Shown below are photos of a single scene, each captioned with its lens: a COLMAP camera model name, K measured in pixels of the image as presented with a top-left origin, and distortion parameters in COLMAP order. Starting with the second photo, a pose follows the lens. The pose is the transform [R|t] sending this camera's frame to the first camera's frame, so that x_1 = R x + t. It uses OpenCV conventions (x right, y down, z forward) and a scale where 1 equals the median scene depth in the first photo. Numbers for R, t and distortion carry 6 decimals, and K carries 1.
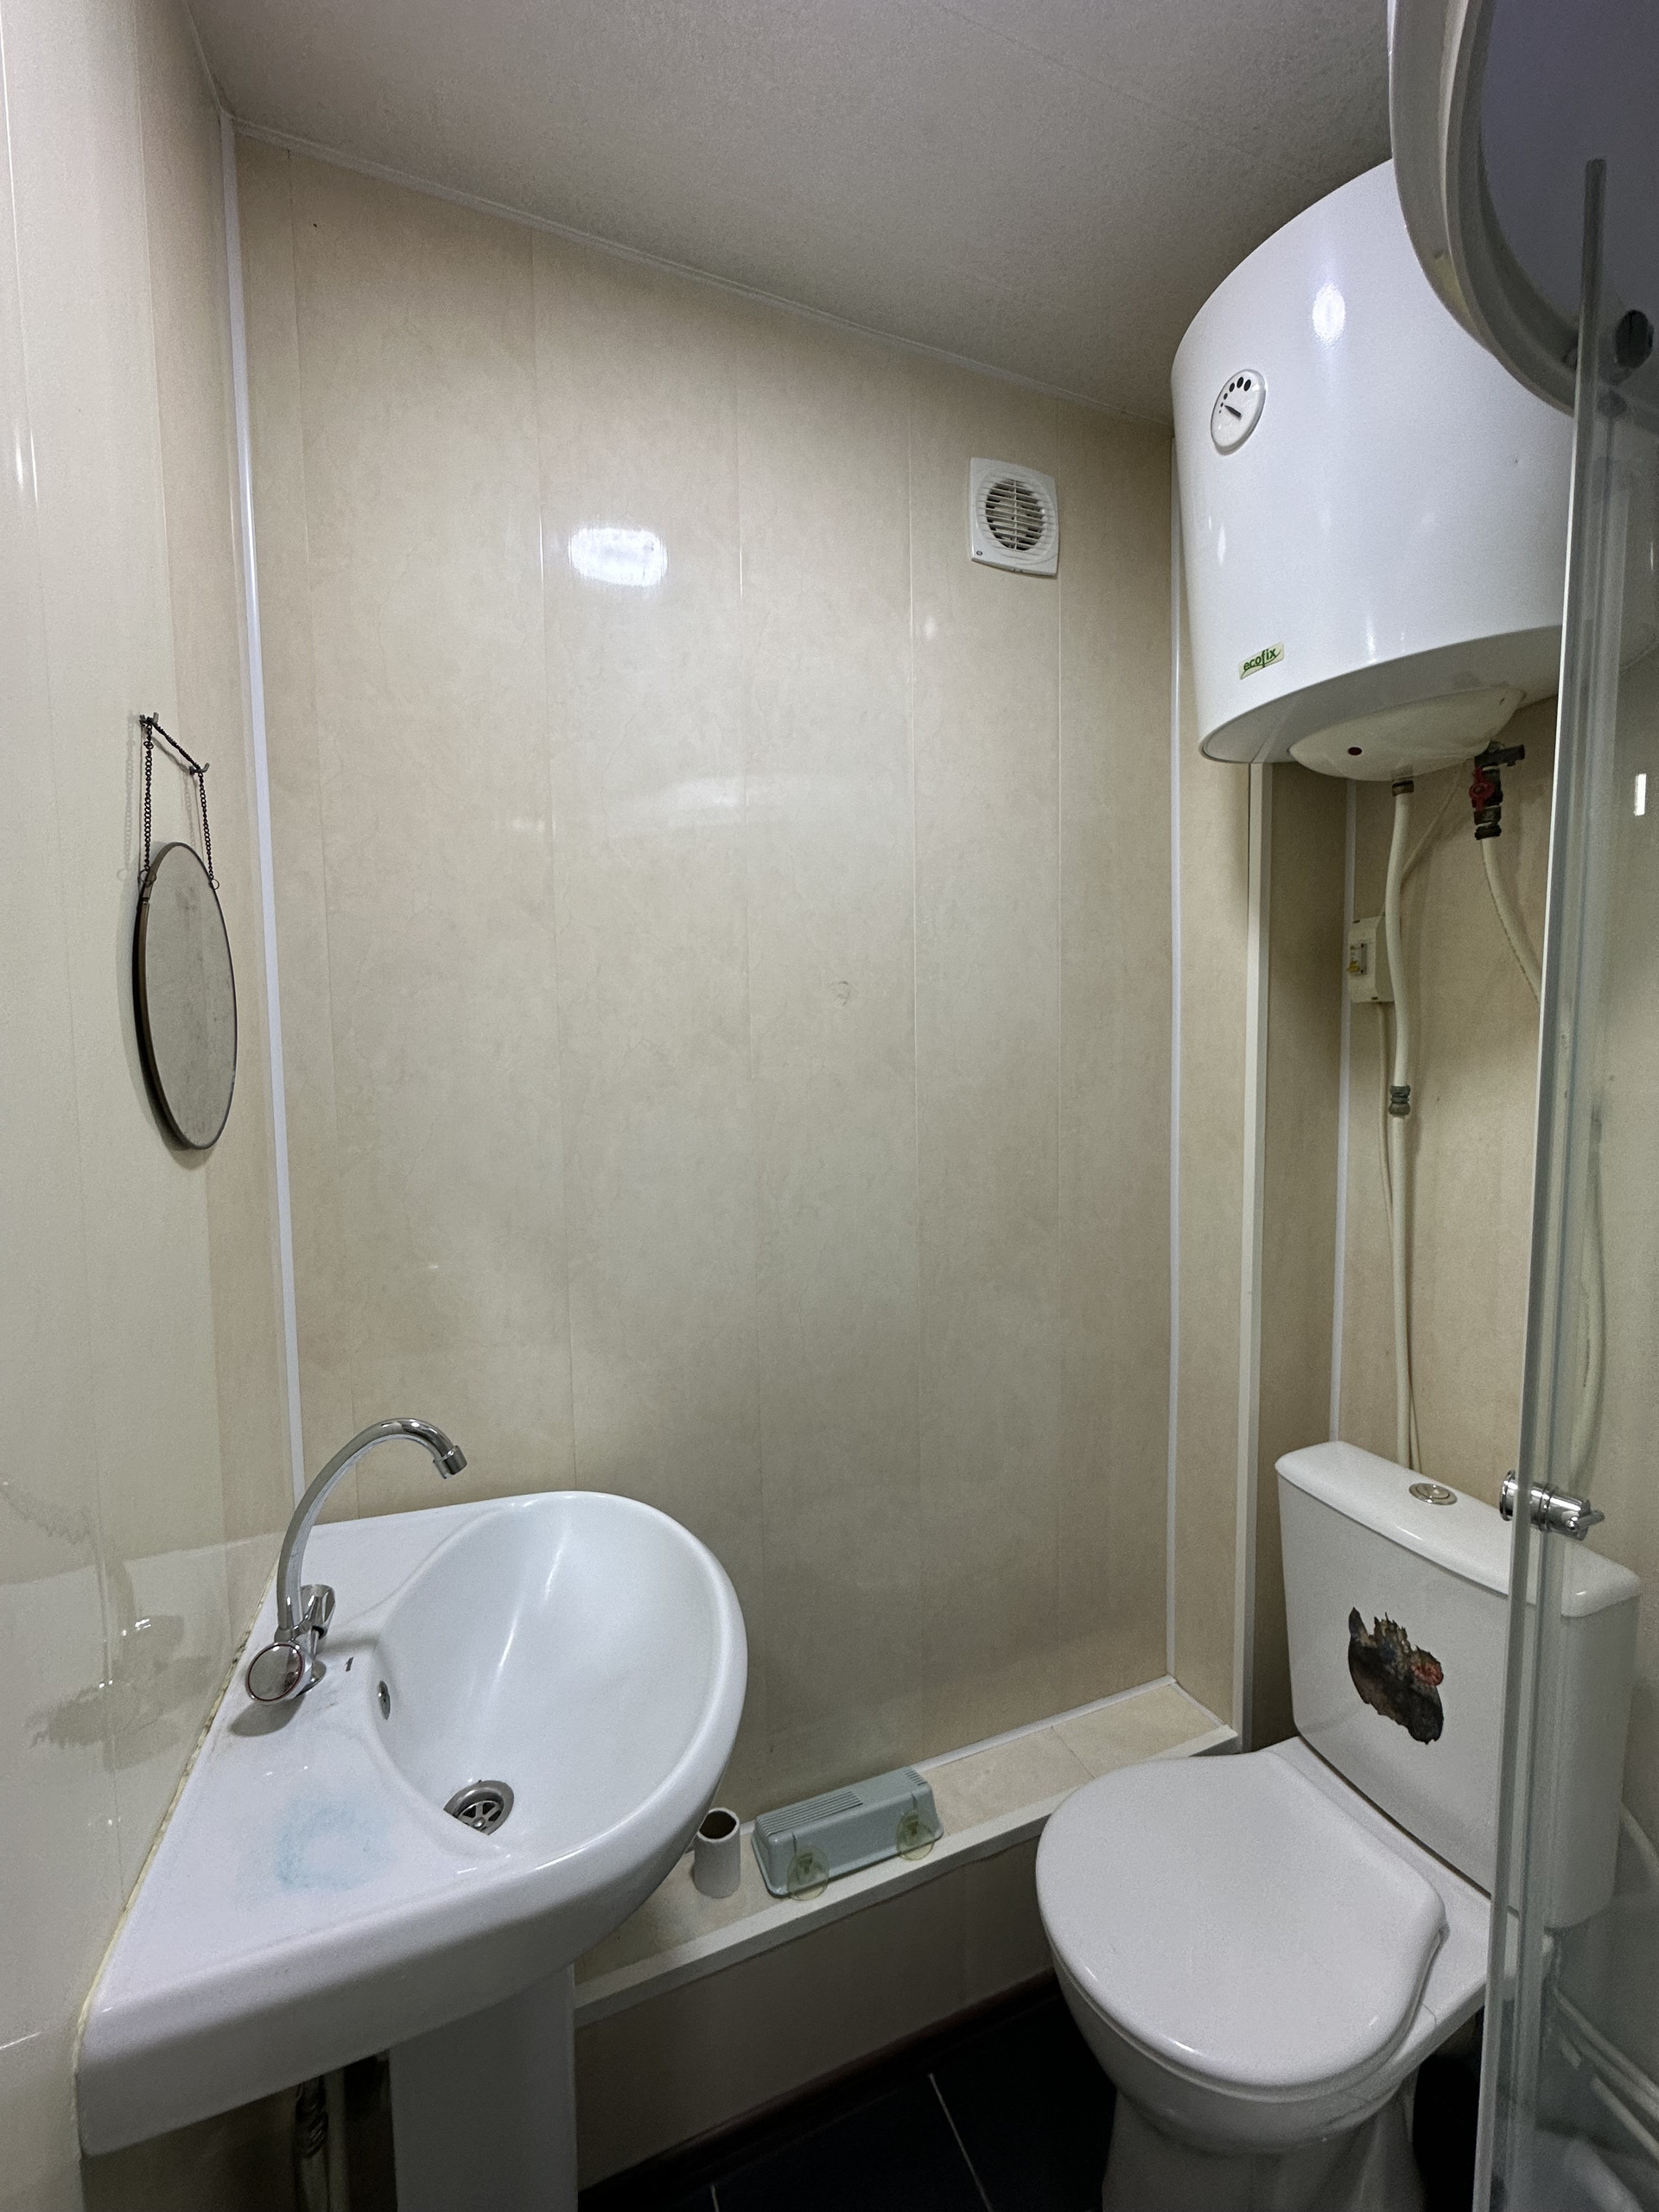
lens RADIAL K [[882.9, 0, 826.9], [0, 882.9, 1107.5], [0, 0, 1]] dist [-0.002732, 0.000130]
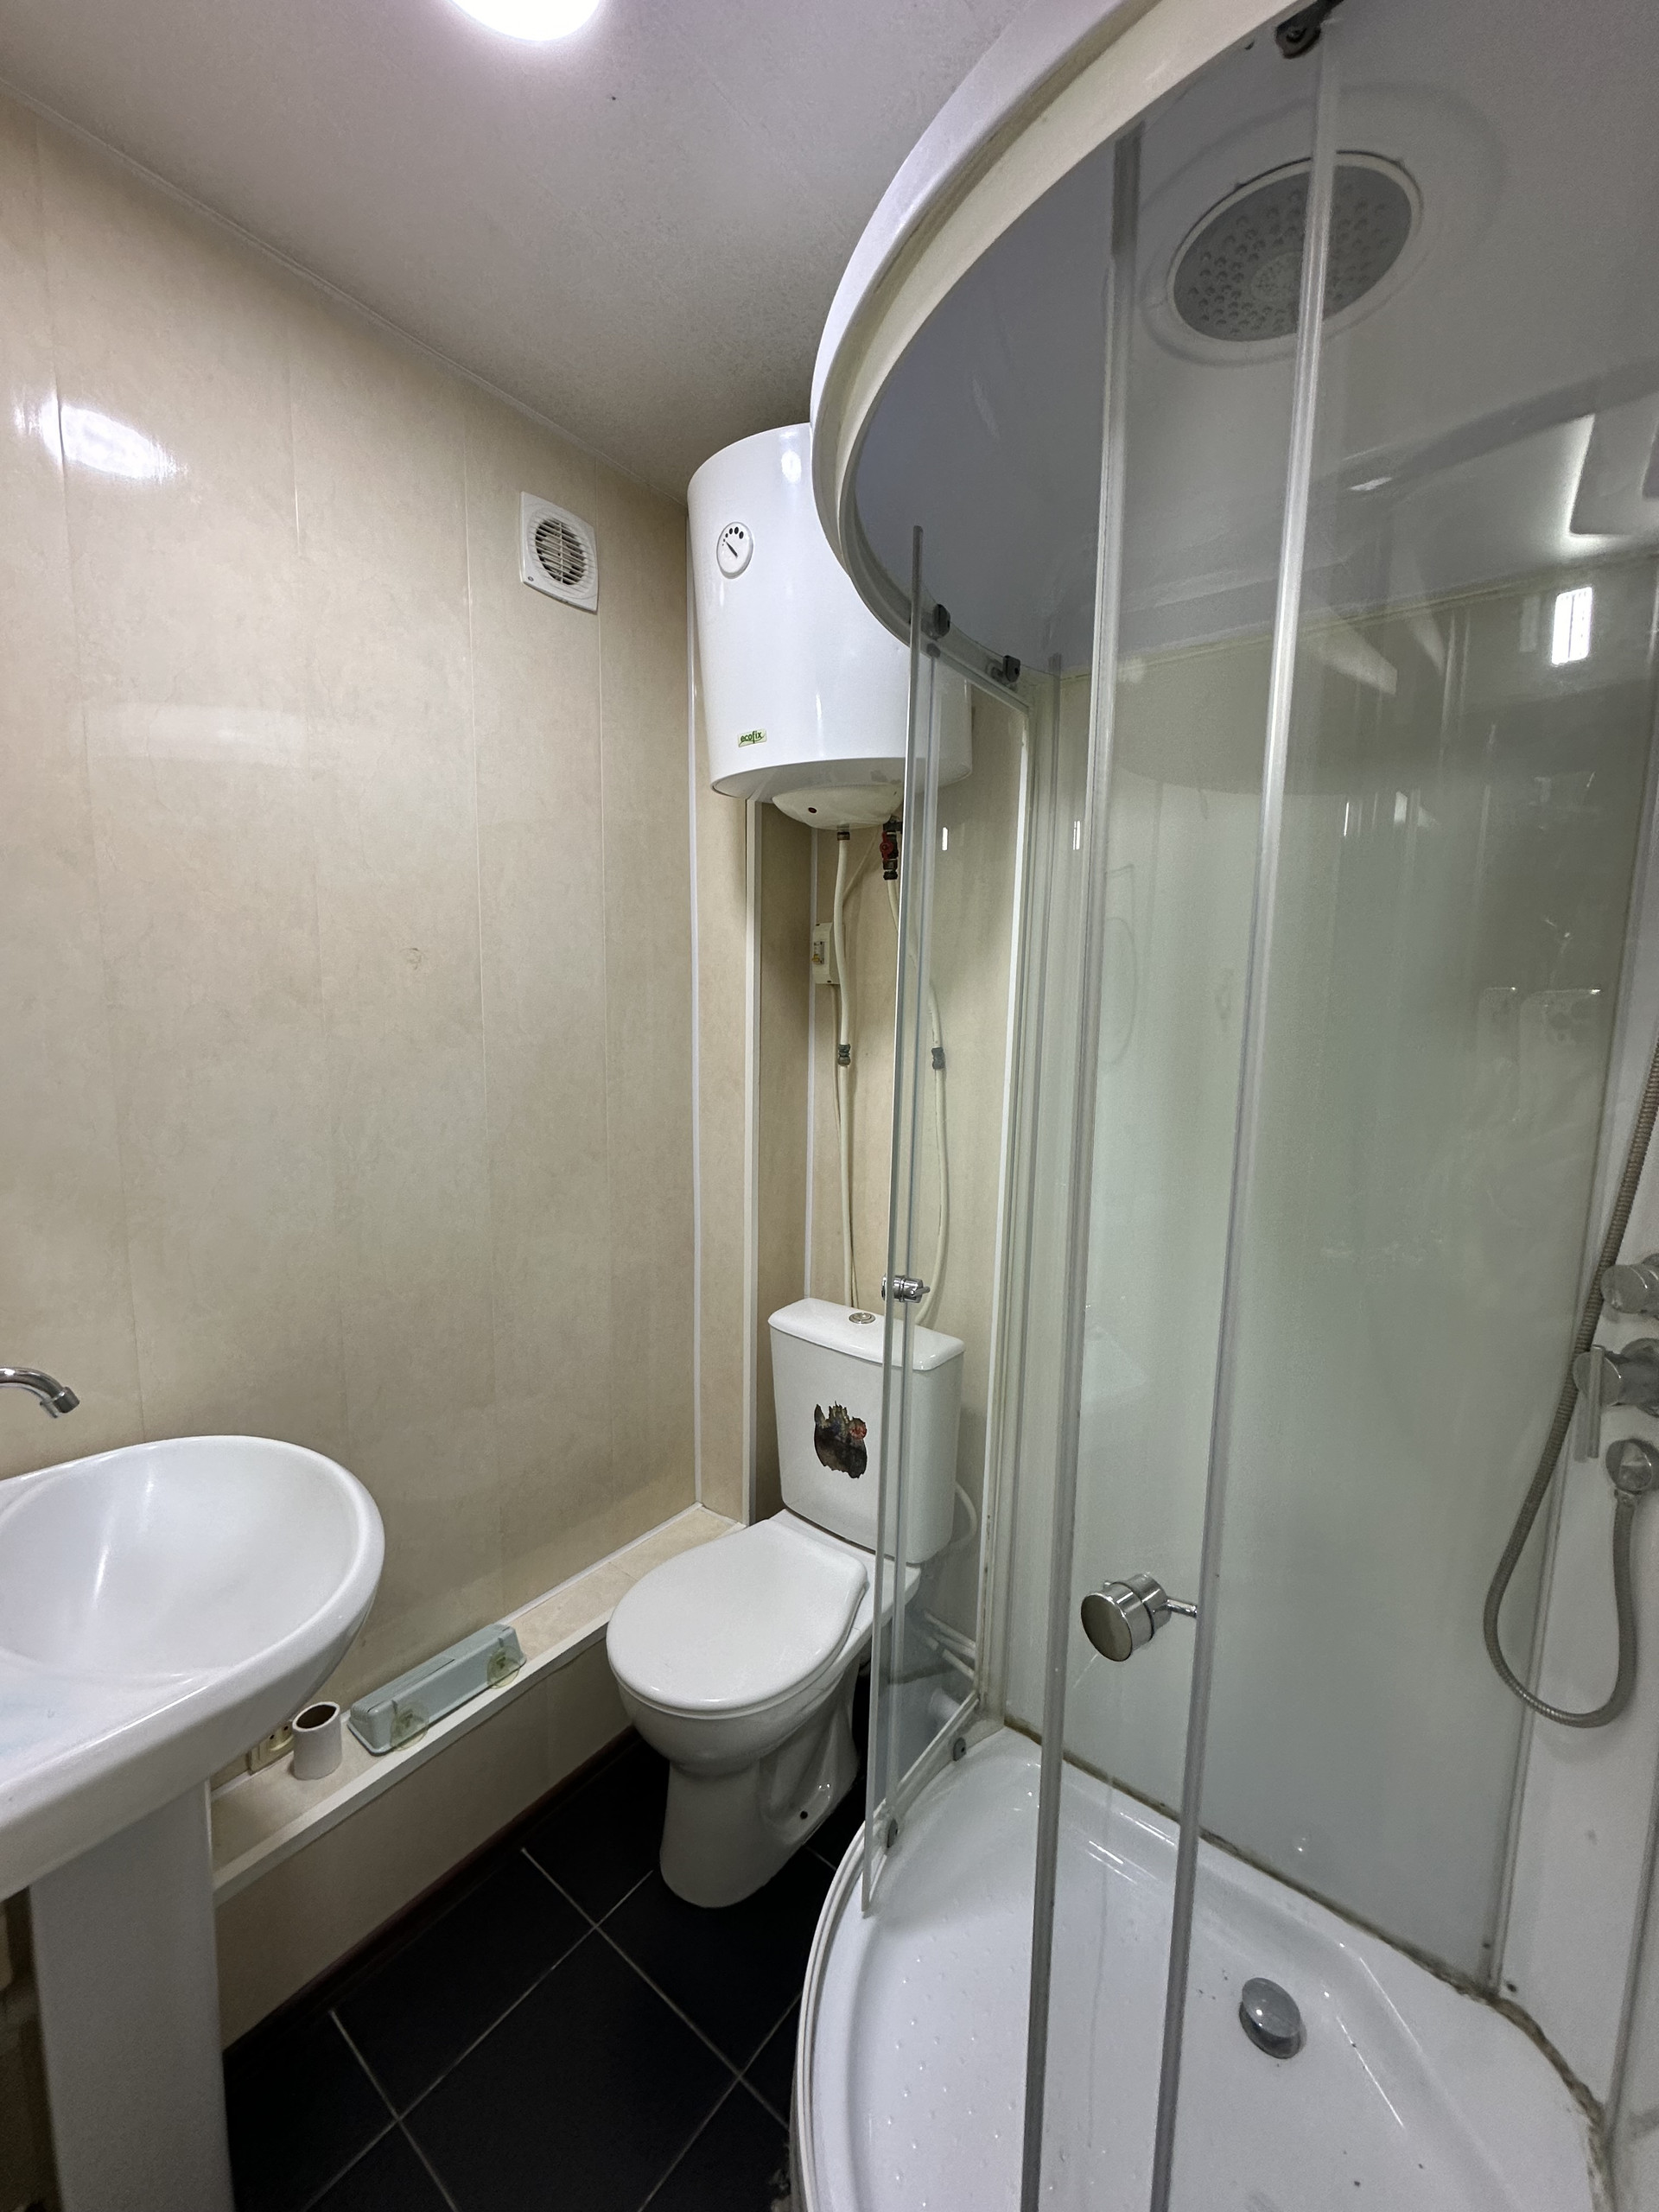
lens RADIAL K [[882.9, 0, 826.9], [0, 882.9, 1107.5], [0, 0, 1]] dist [-0.002732, 0.000130]
pose [[0.862040, -0.032484, 0.505799, -0.100971], [0.005680, 0.998500, 0.054447, -0.000821], [-0.506809, -0.044063, 0.860932, -0.222775]]
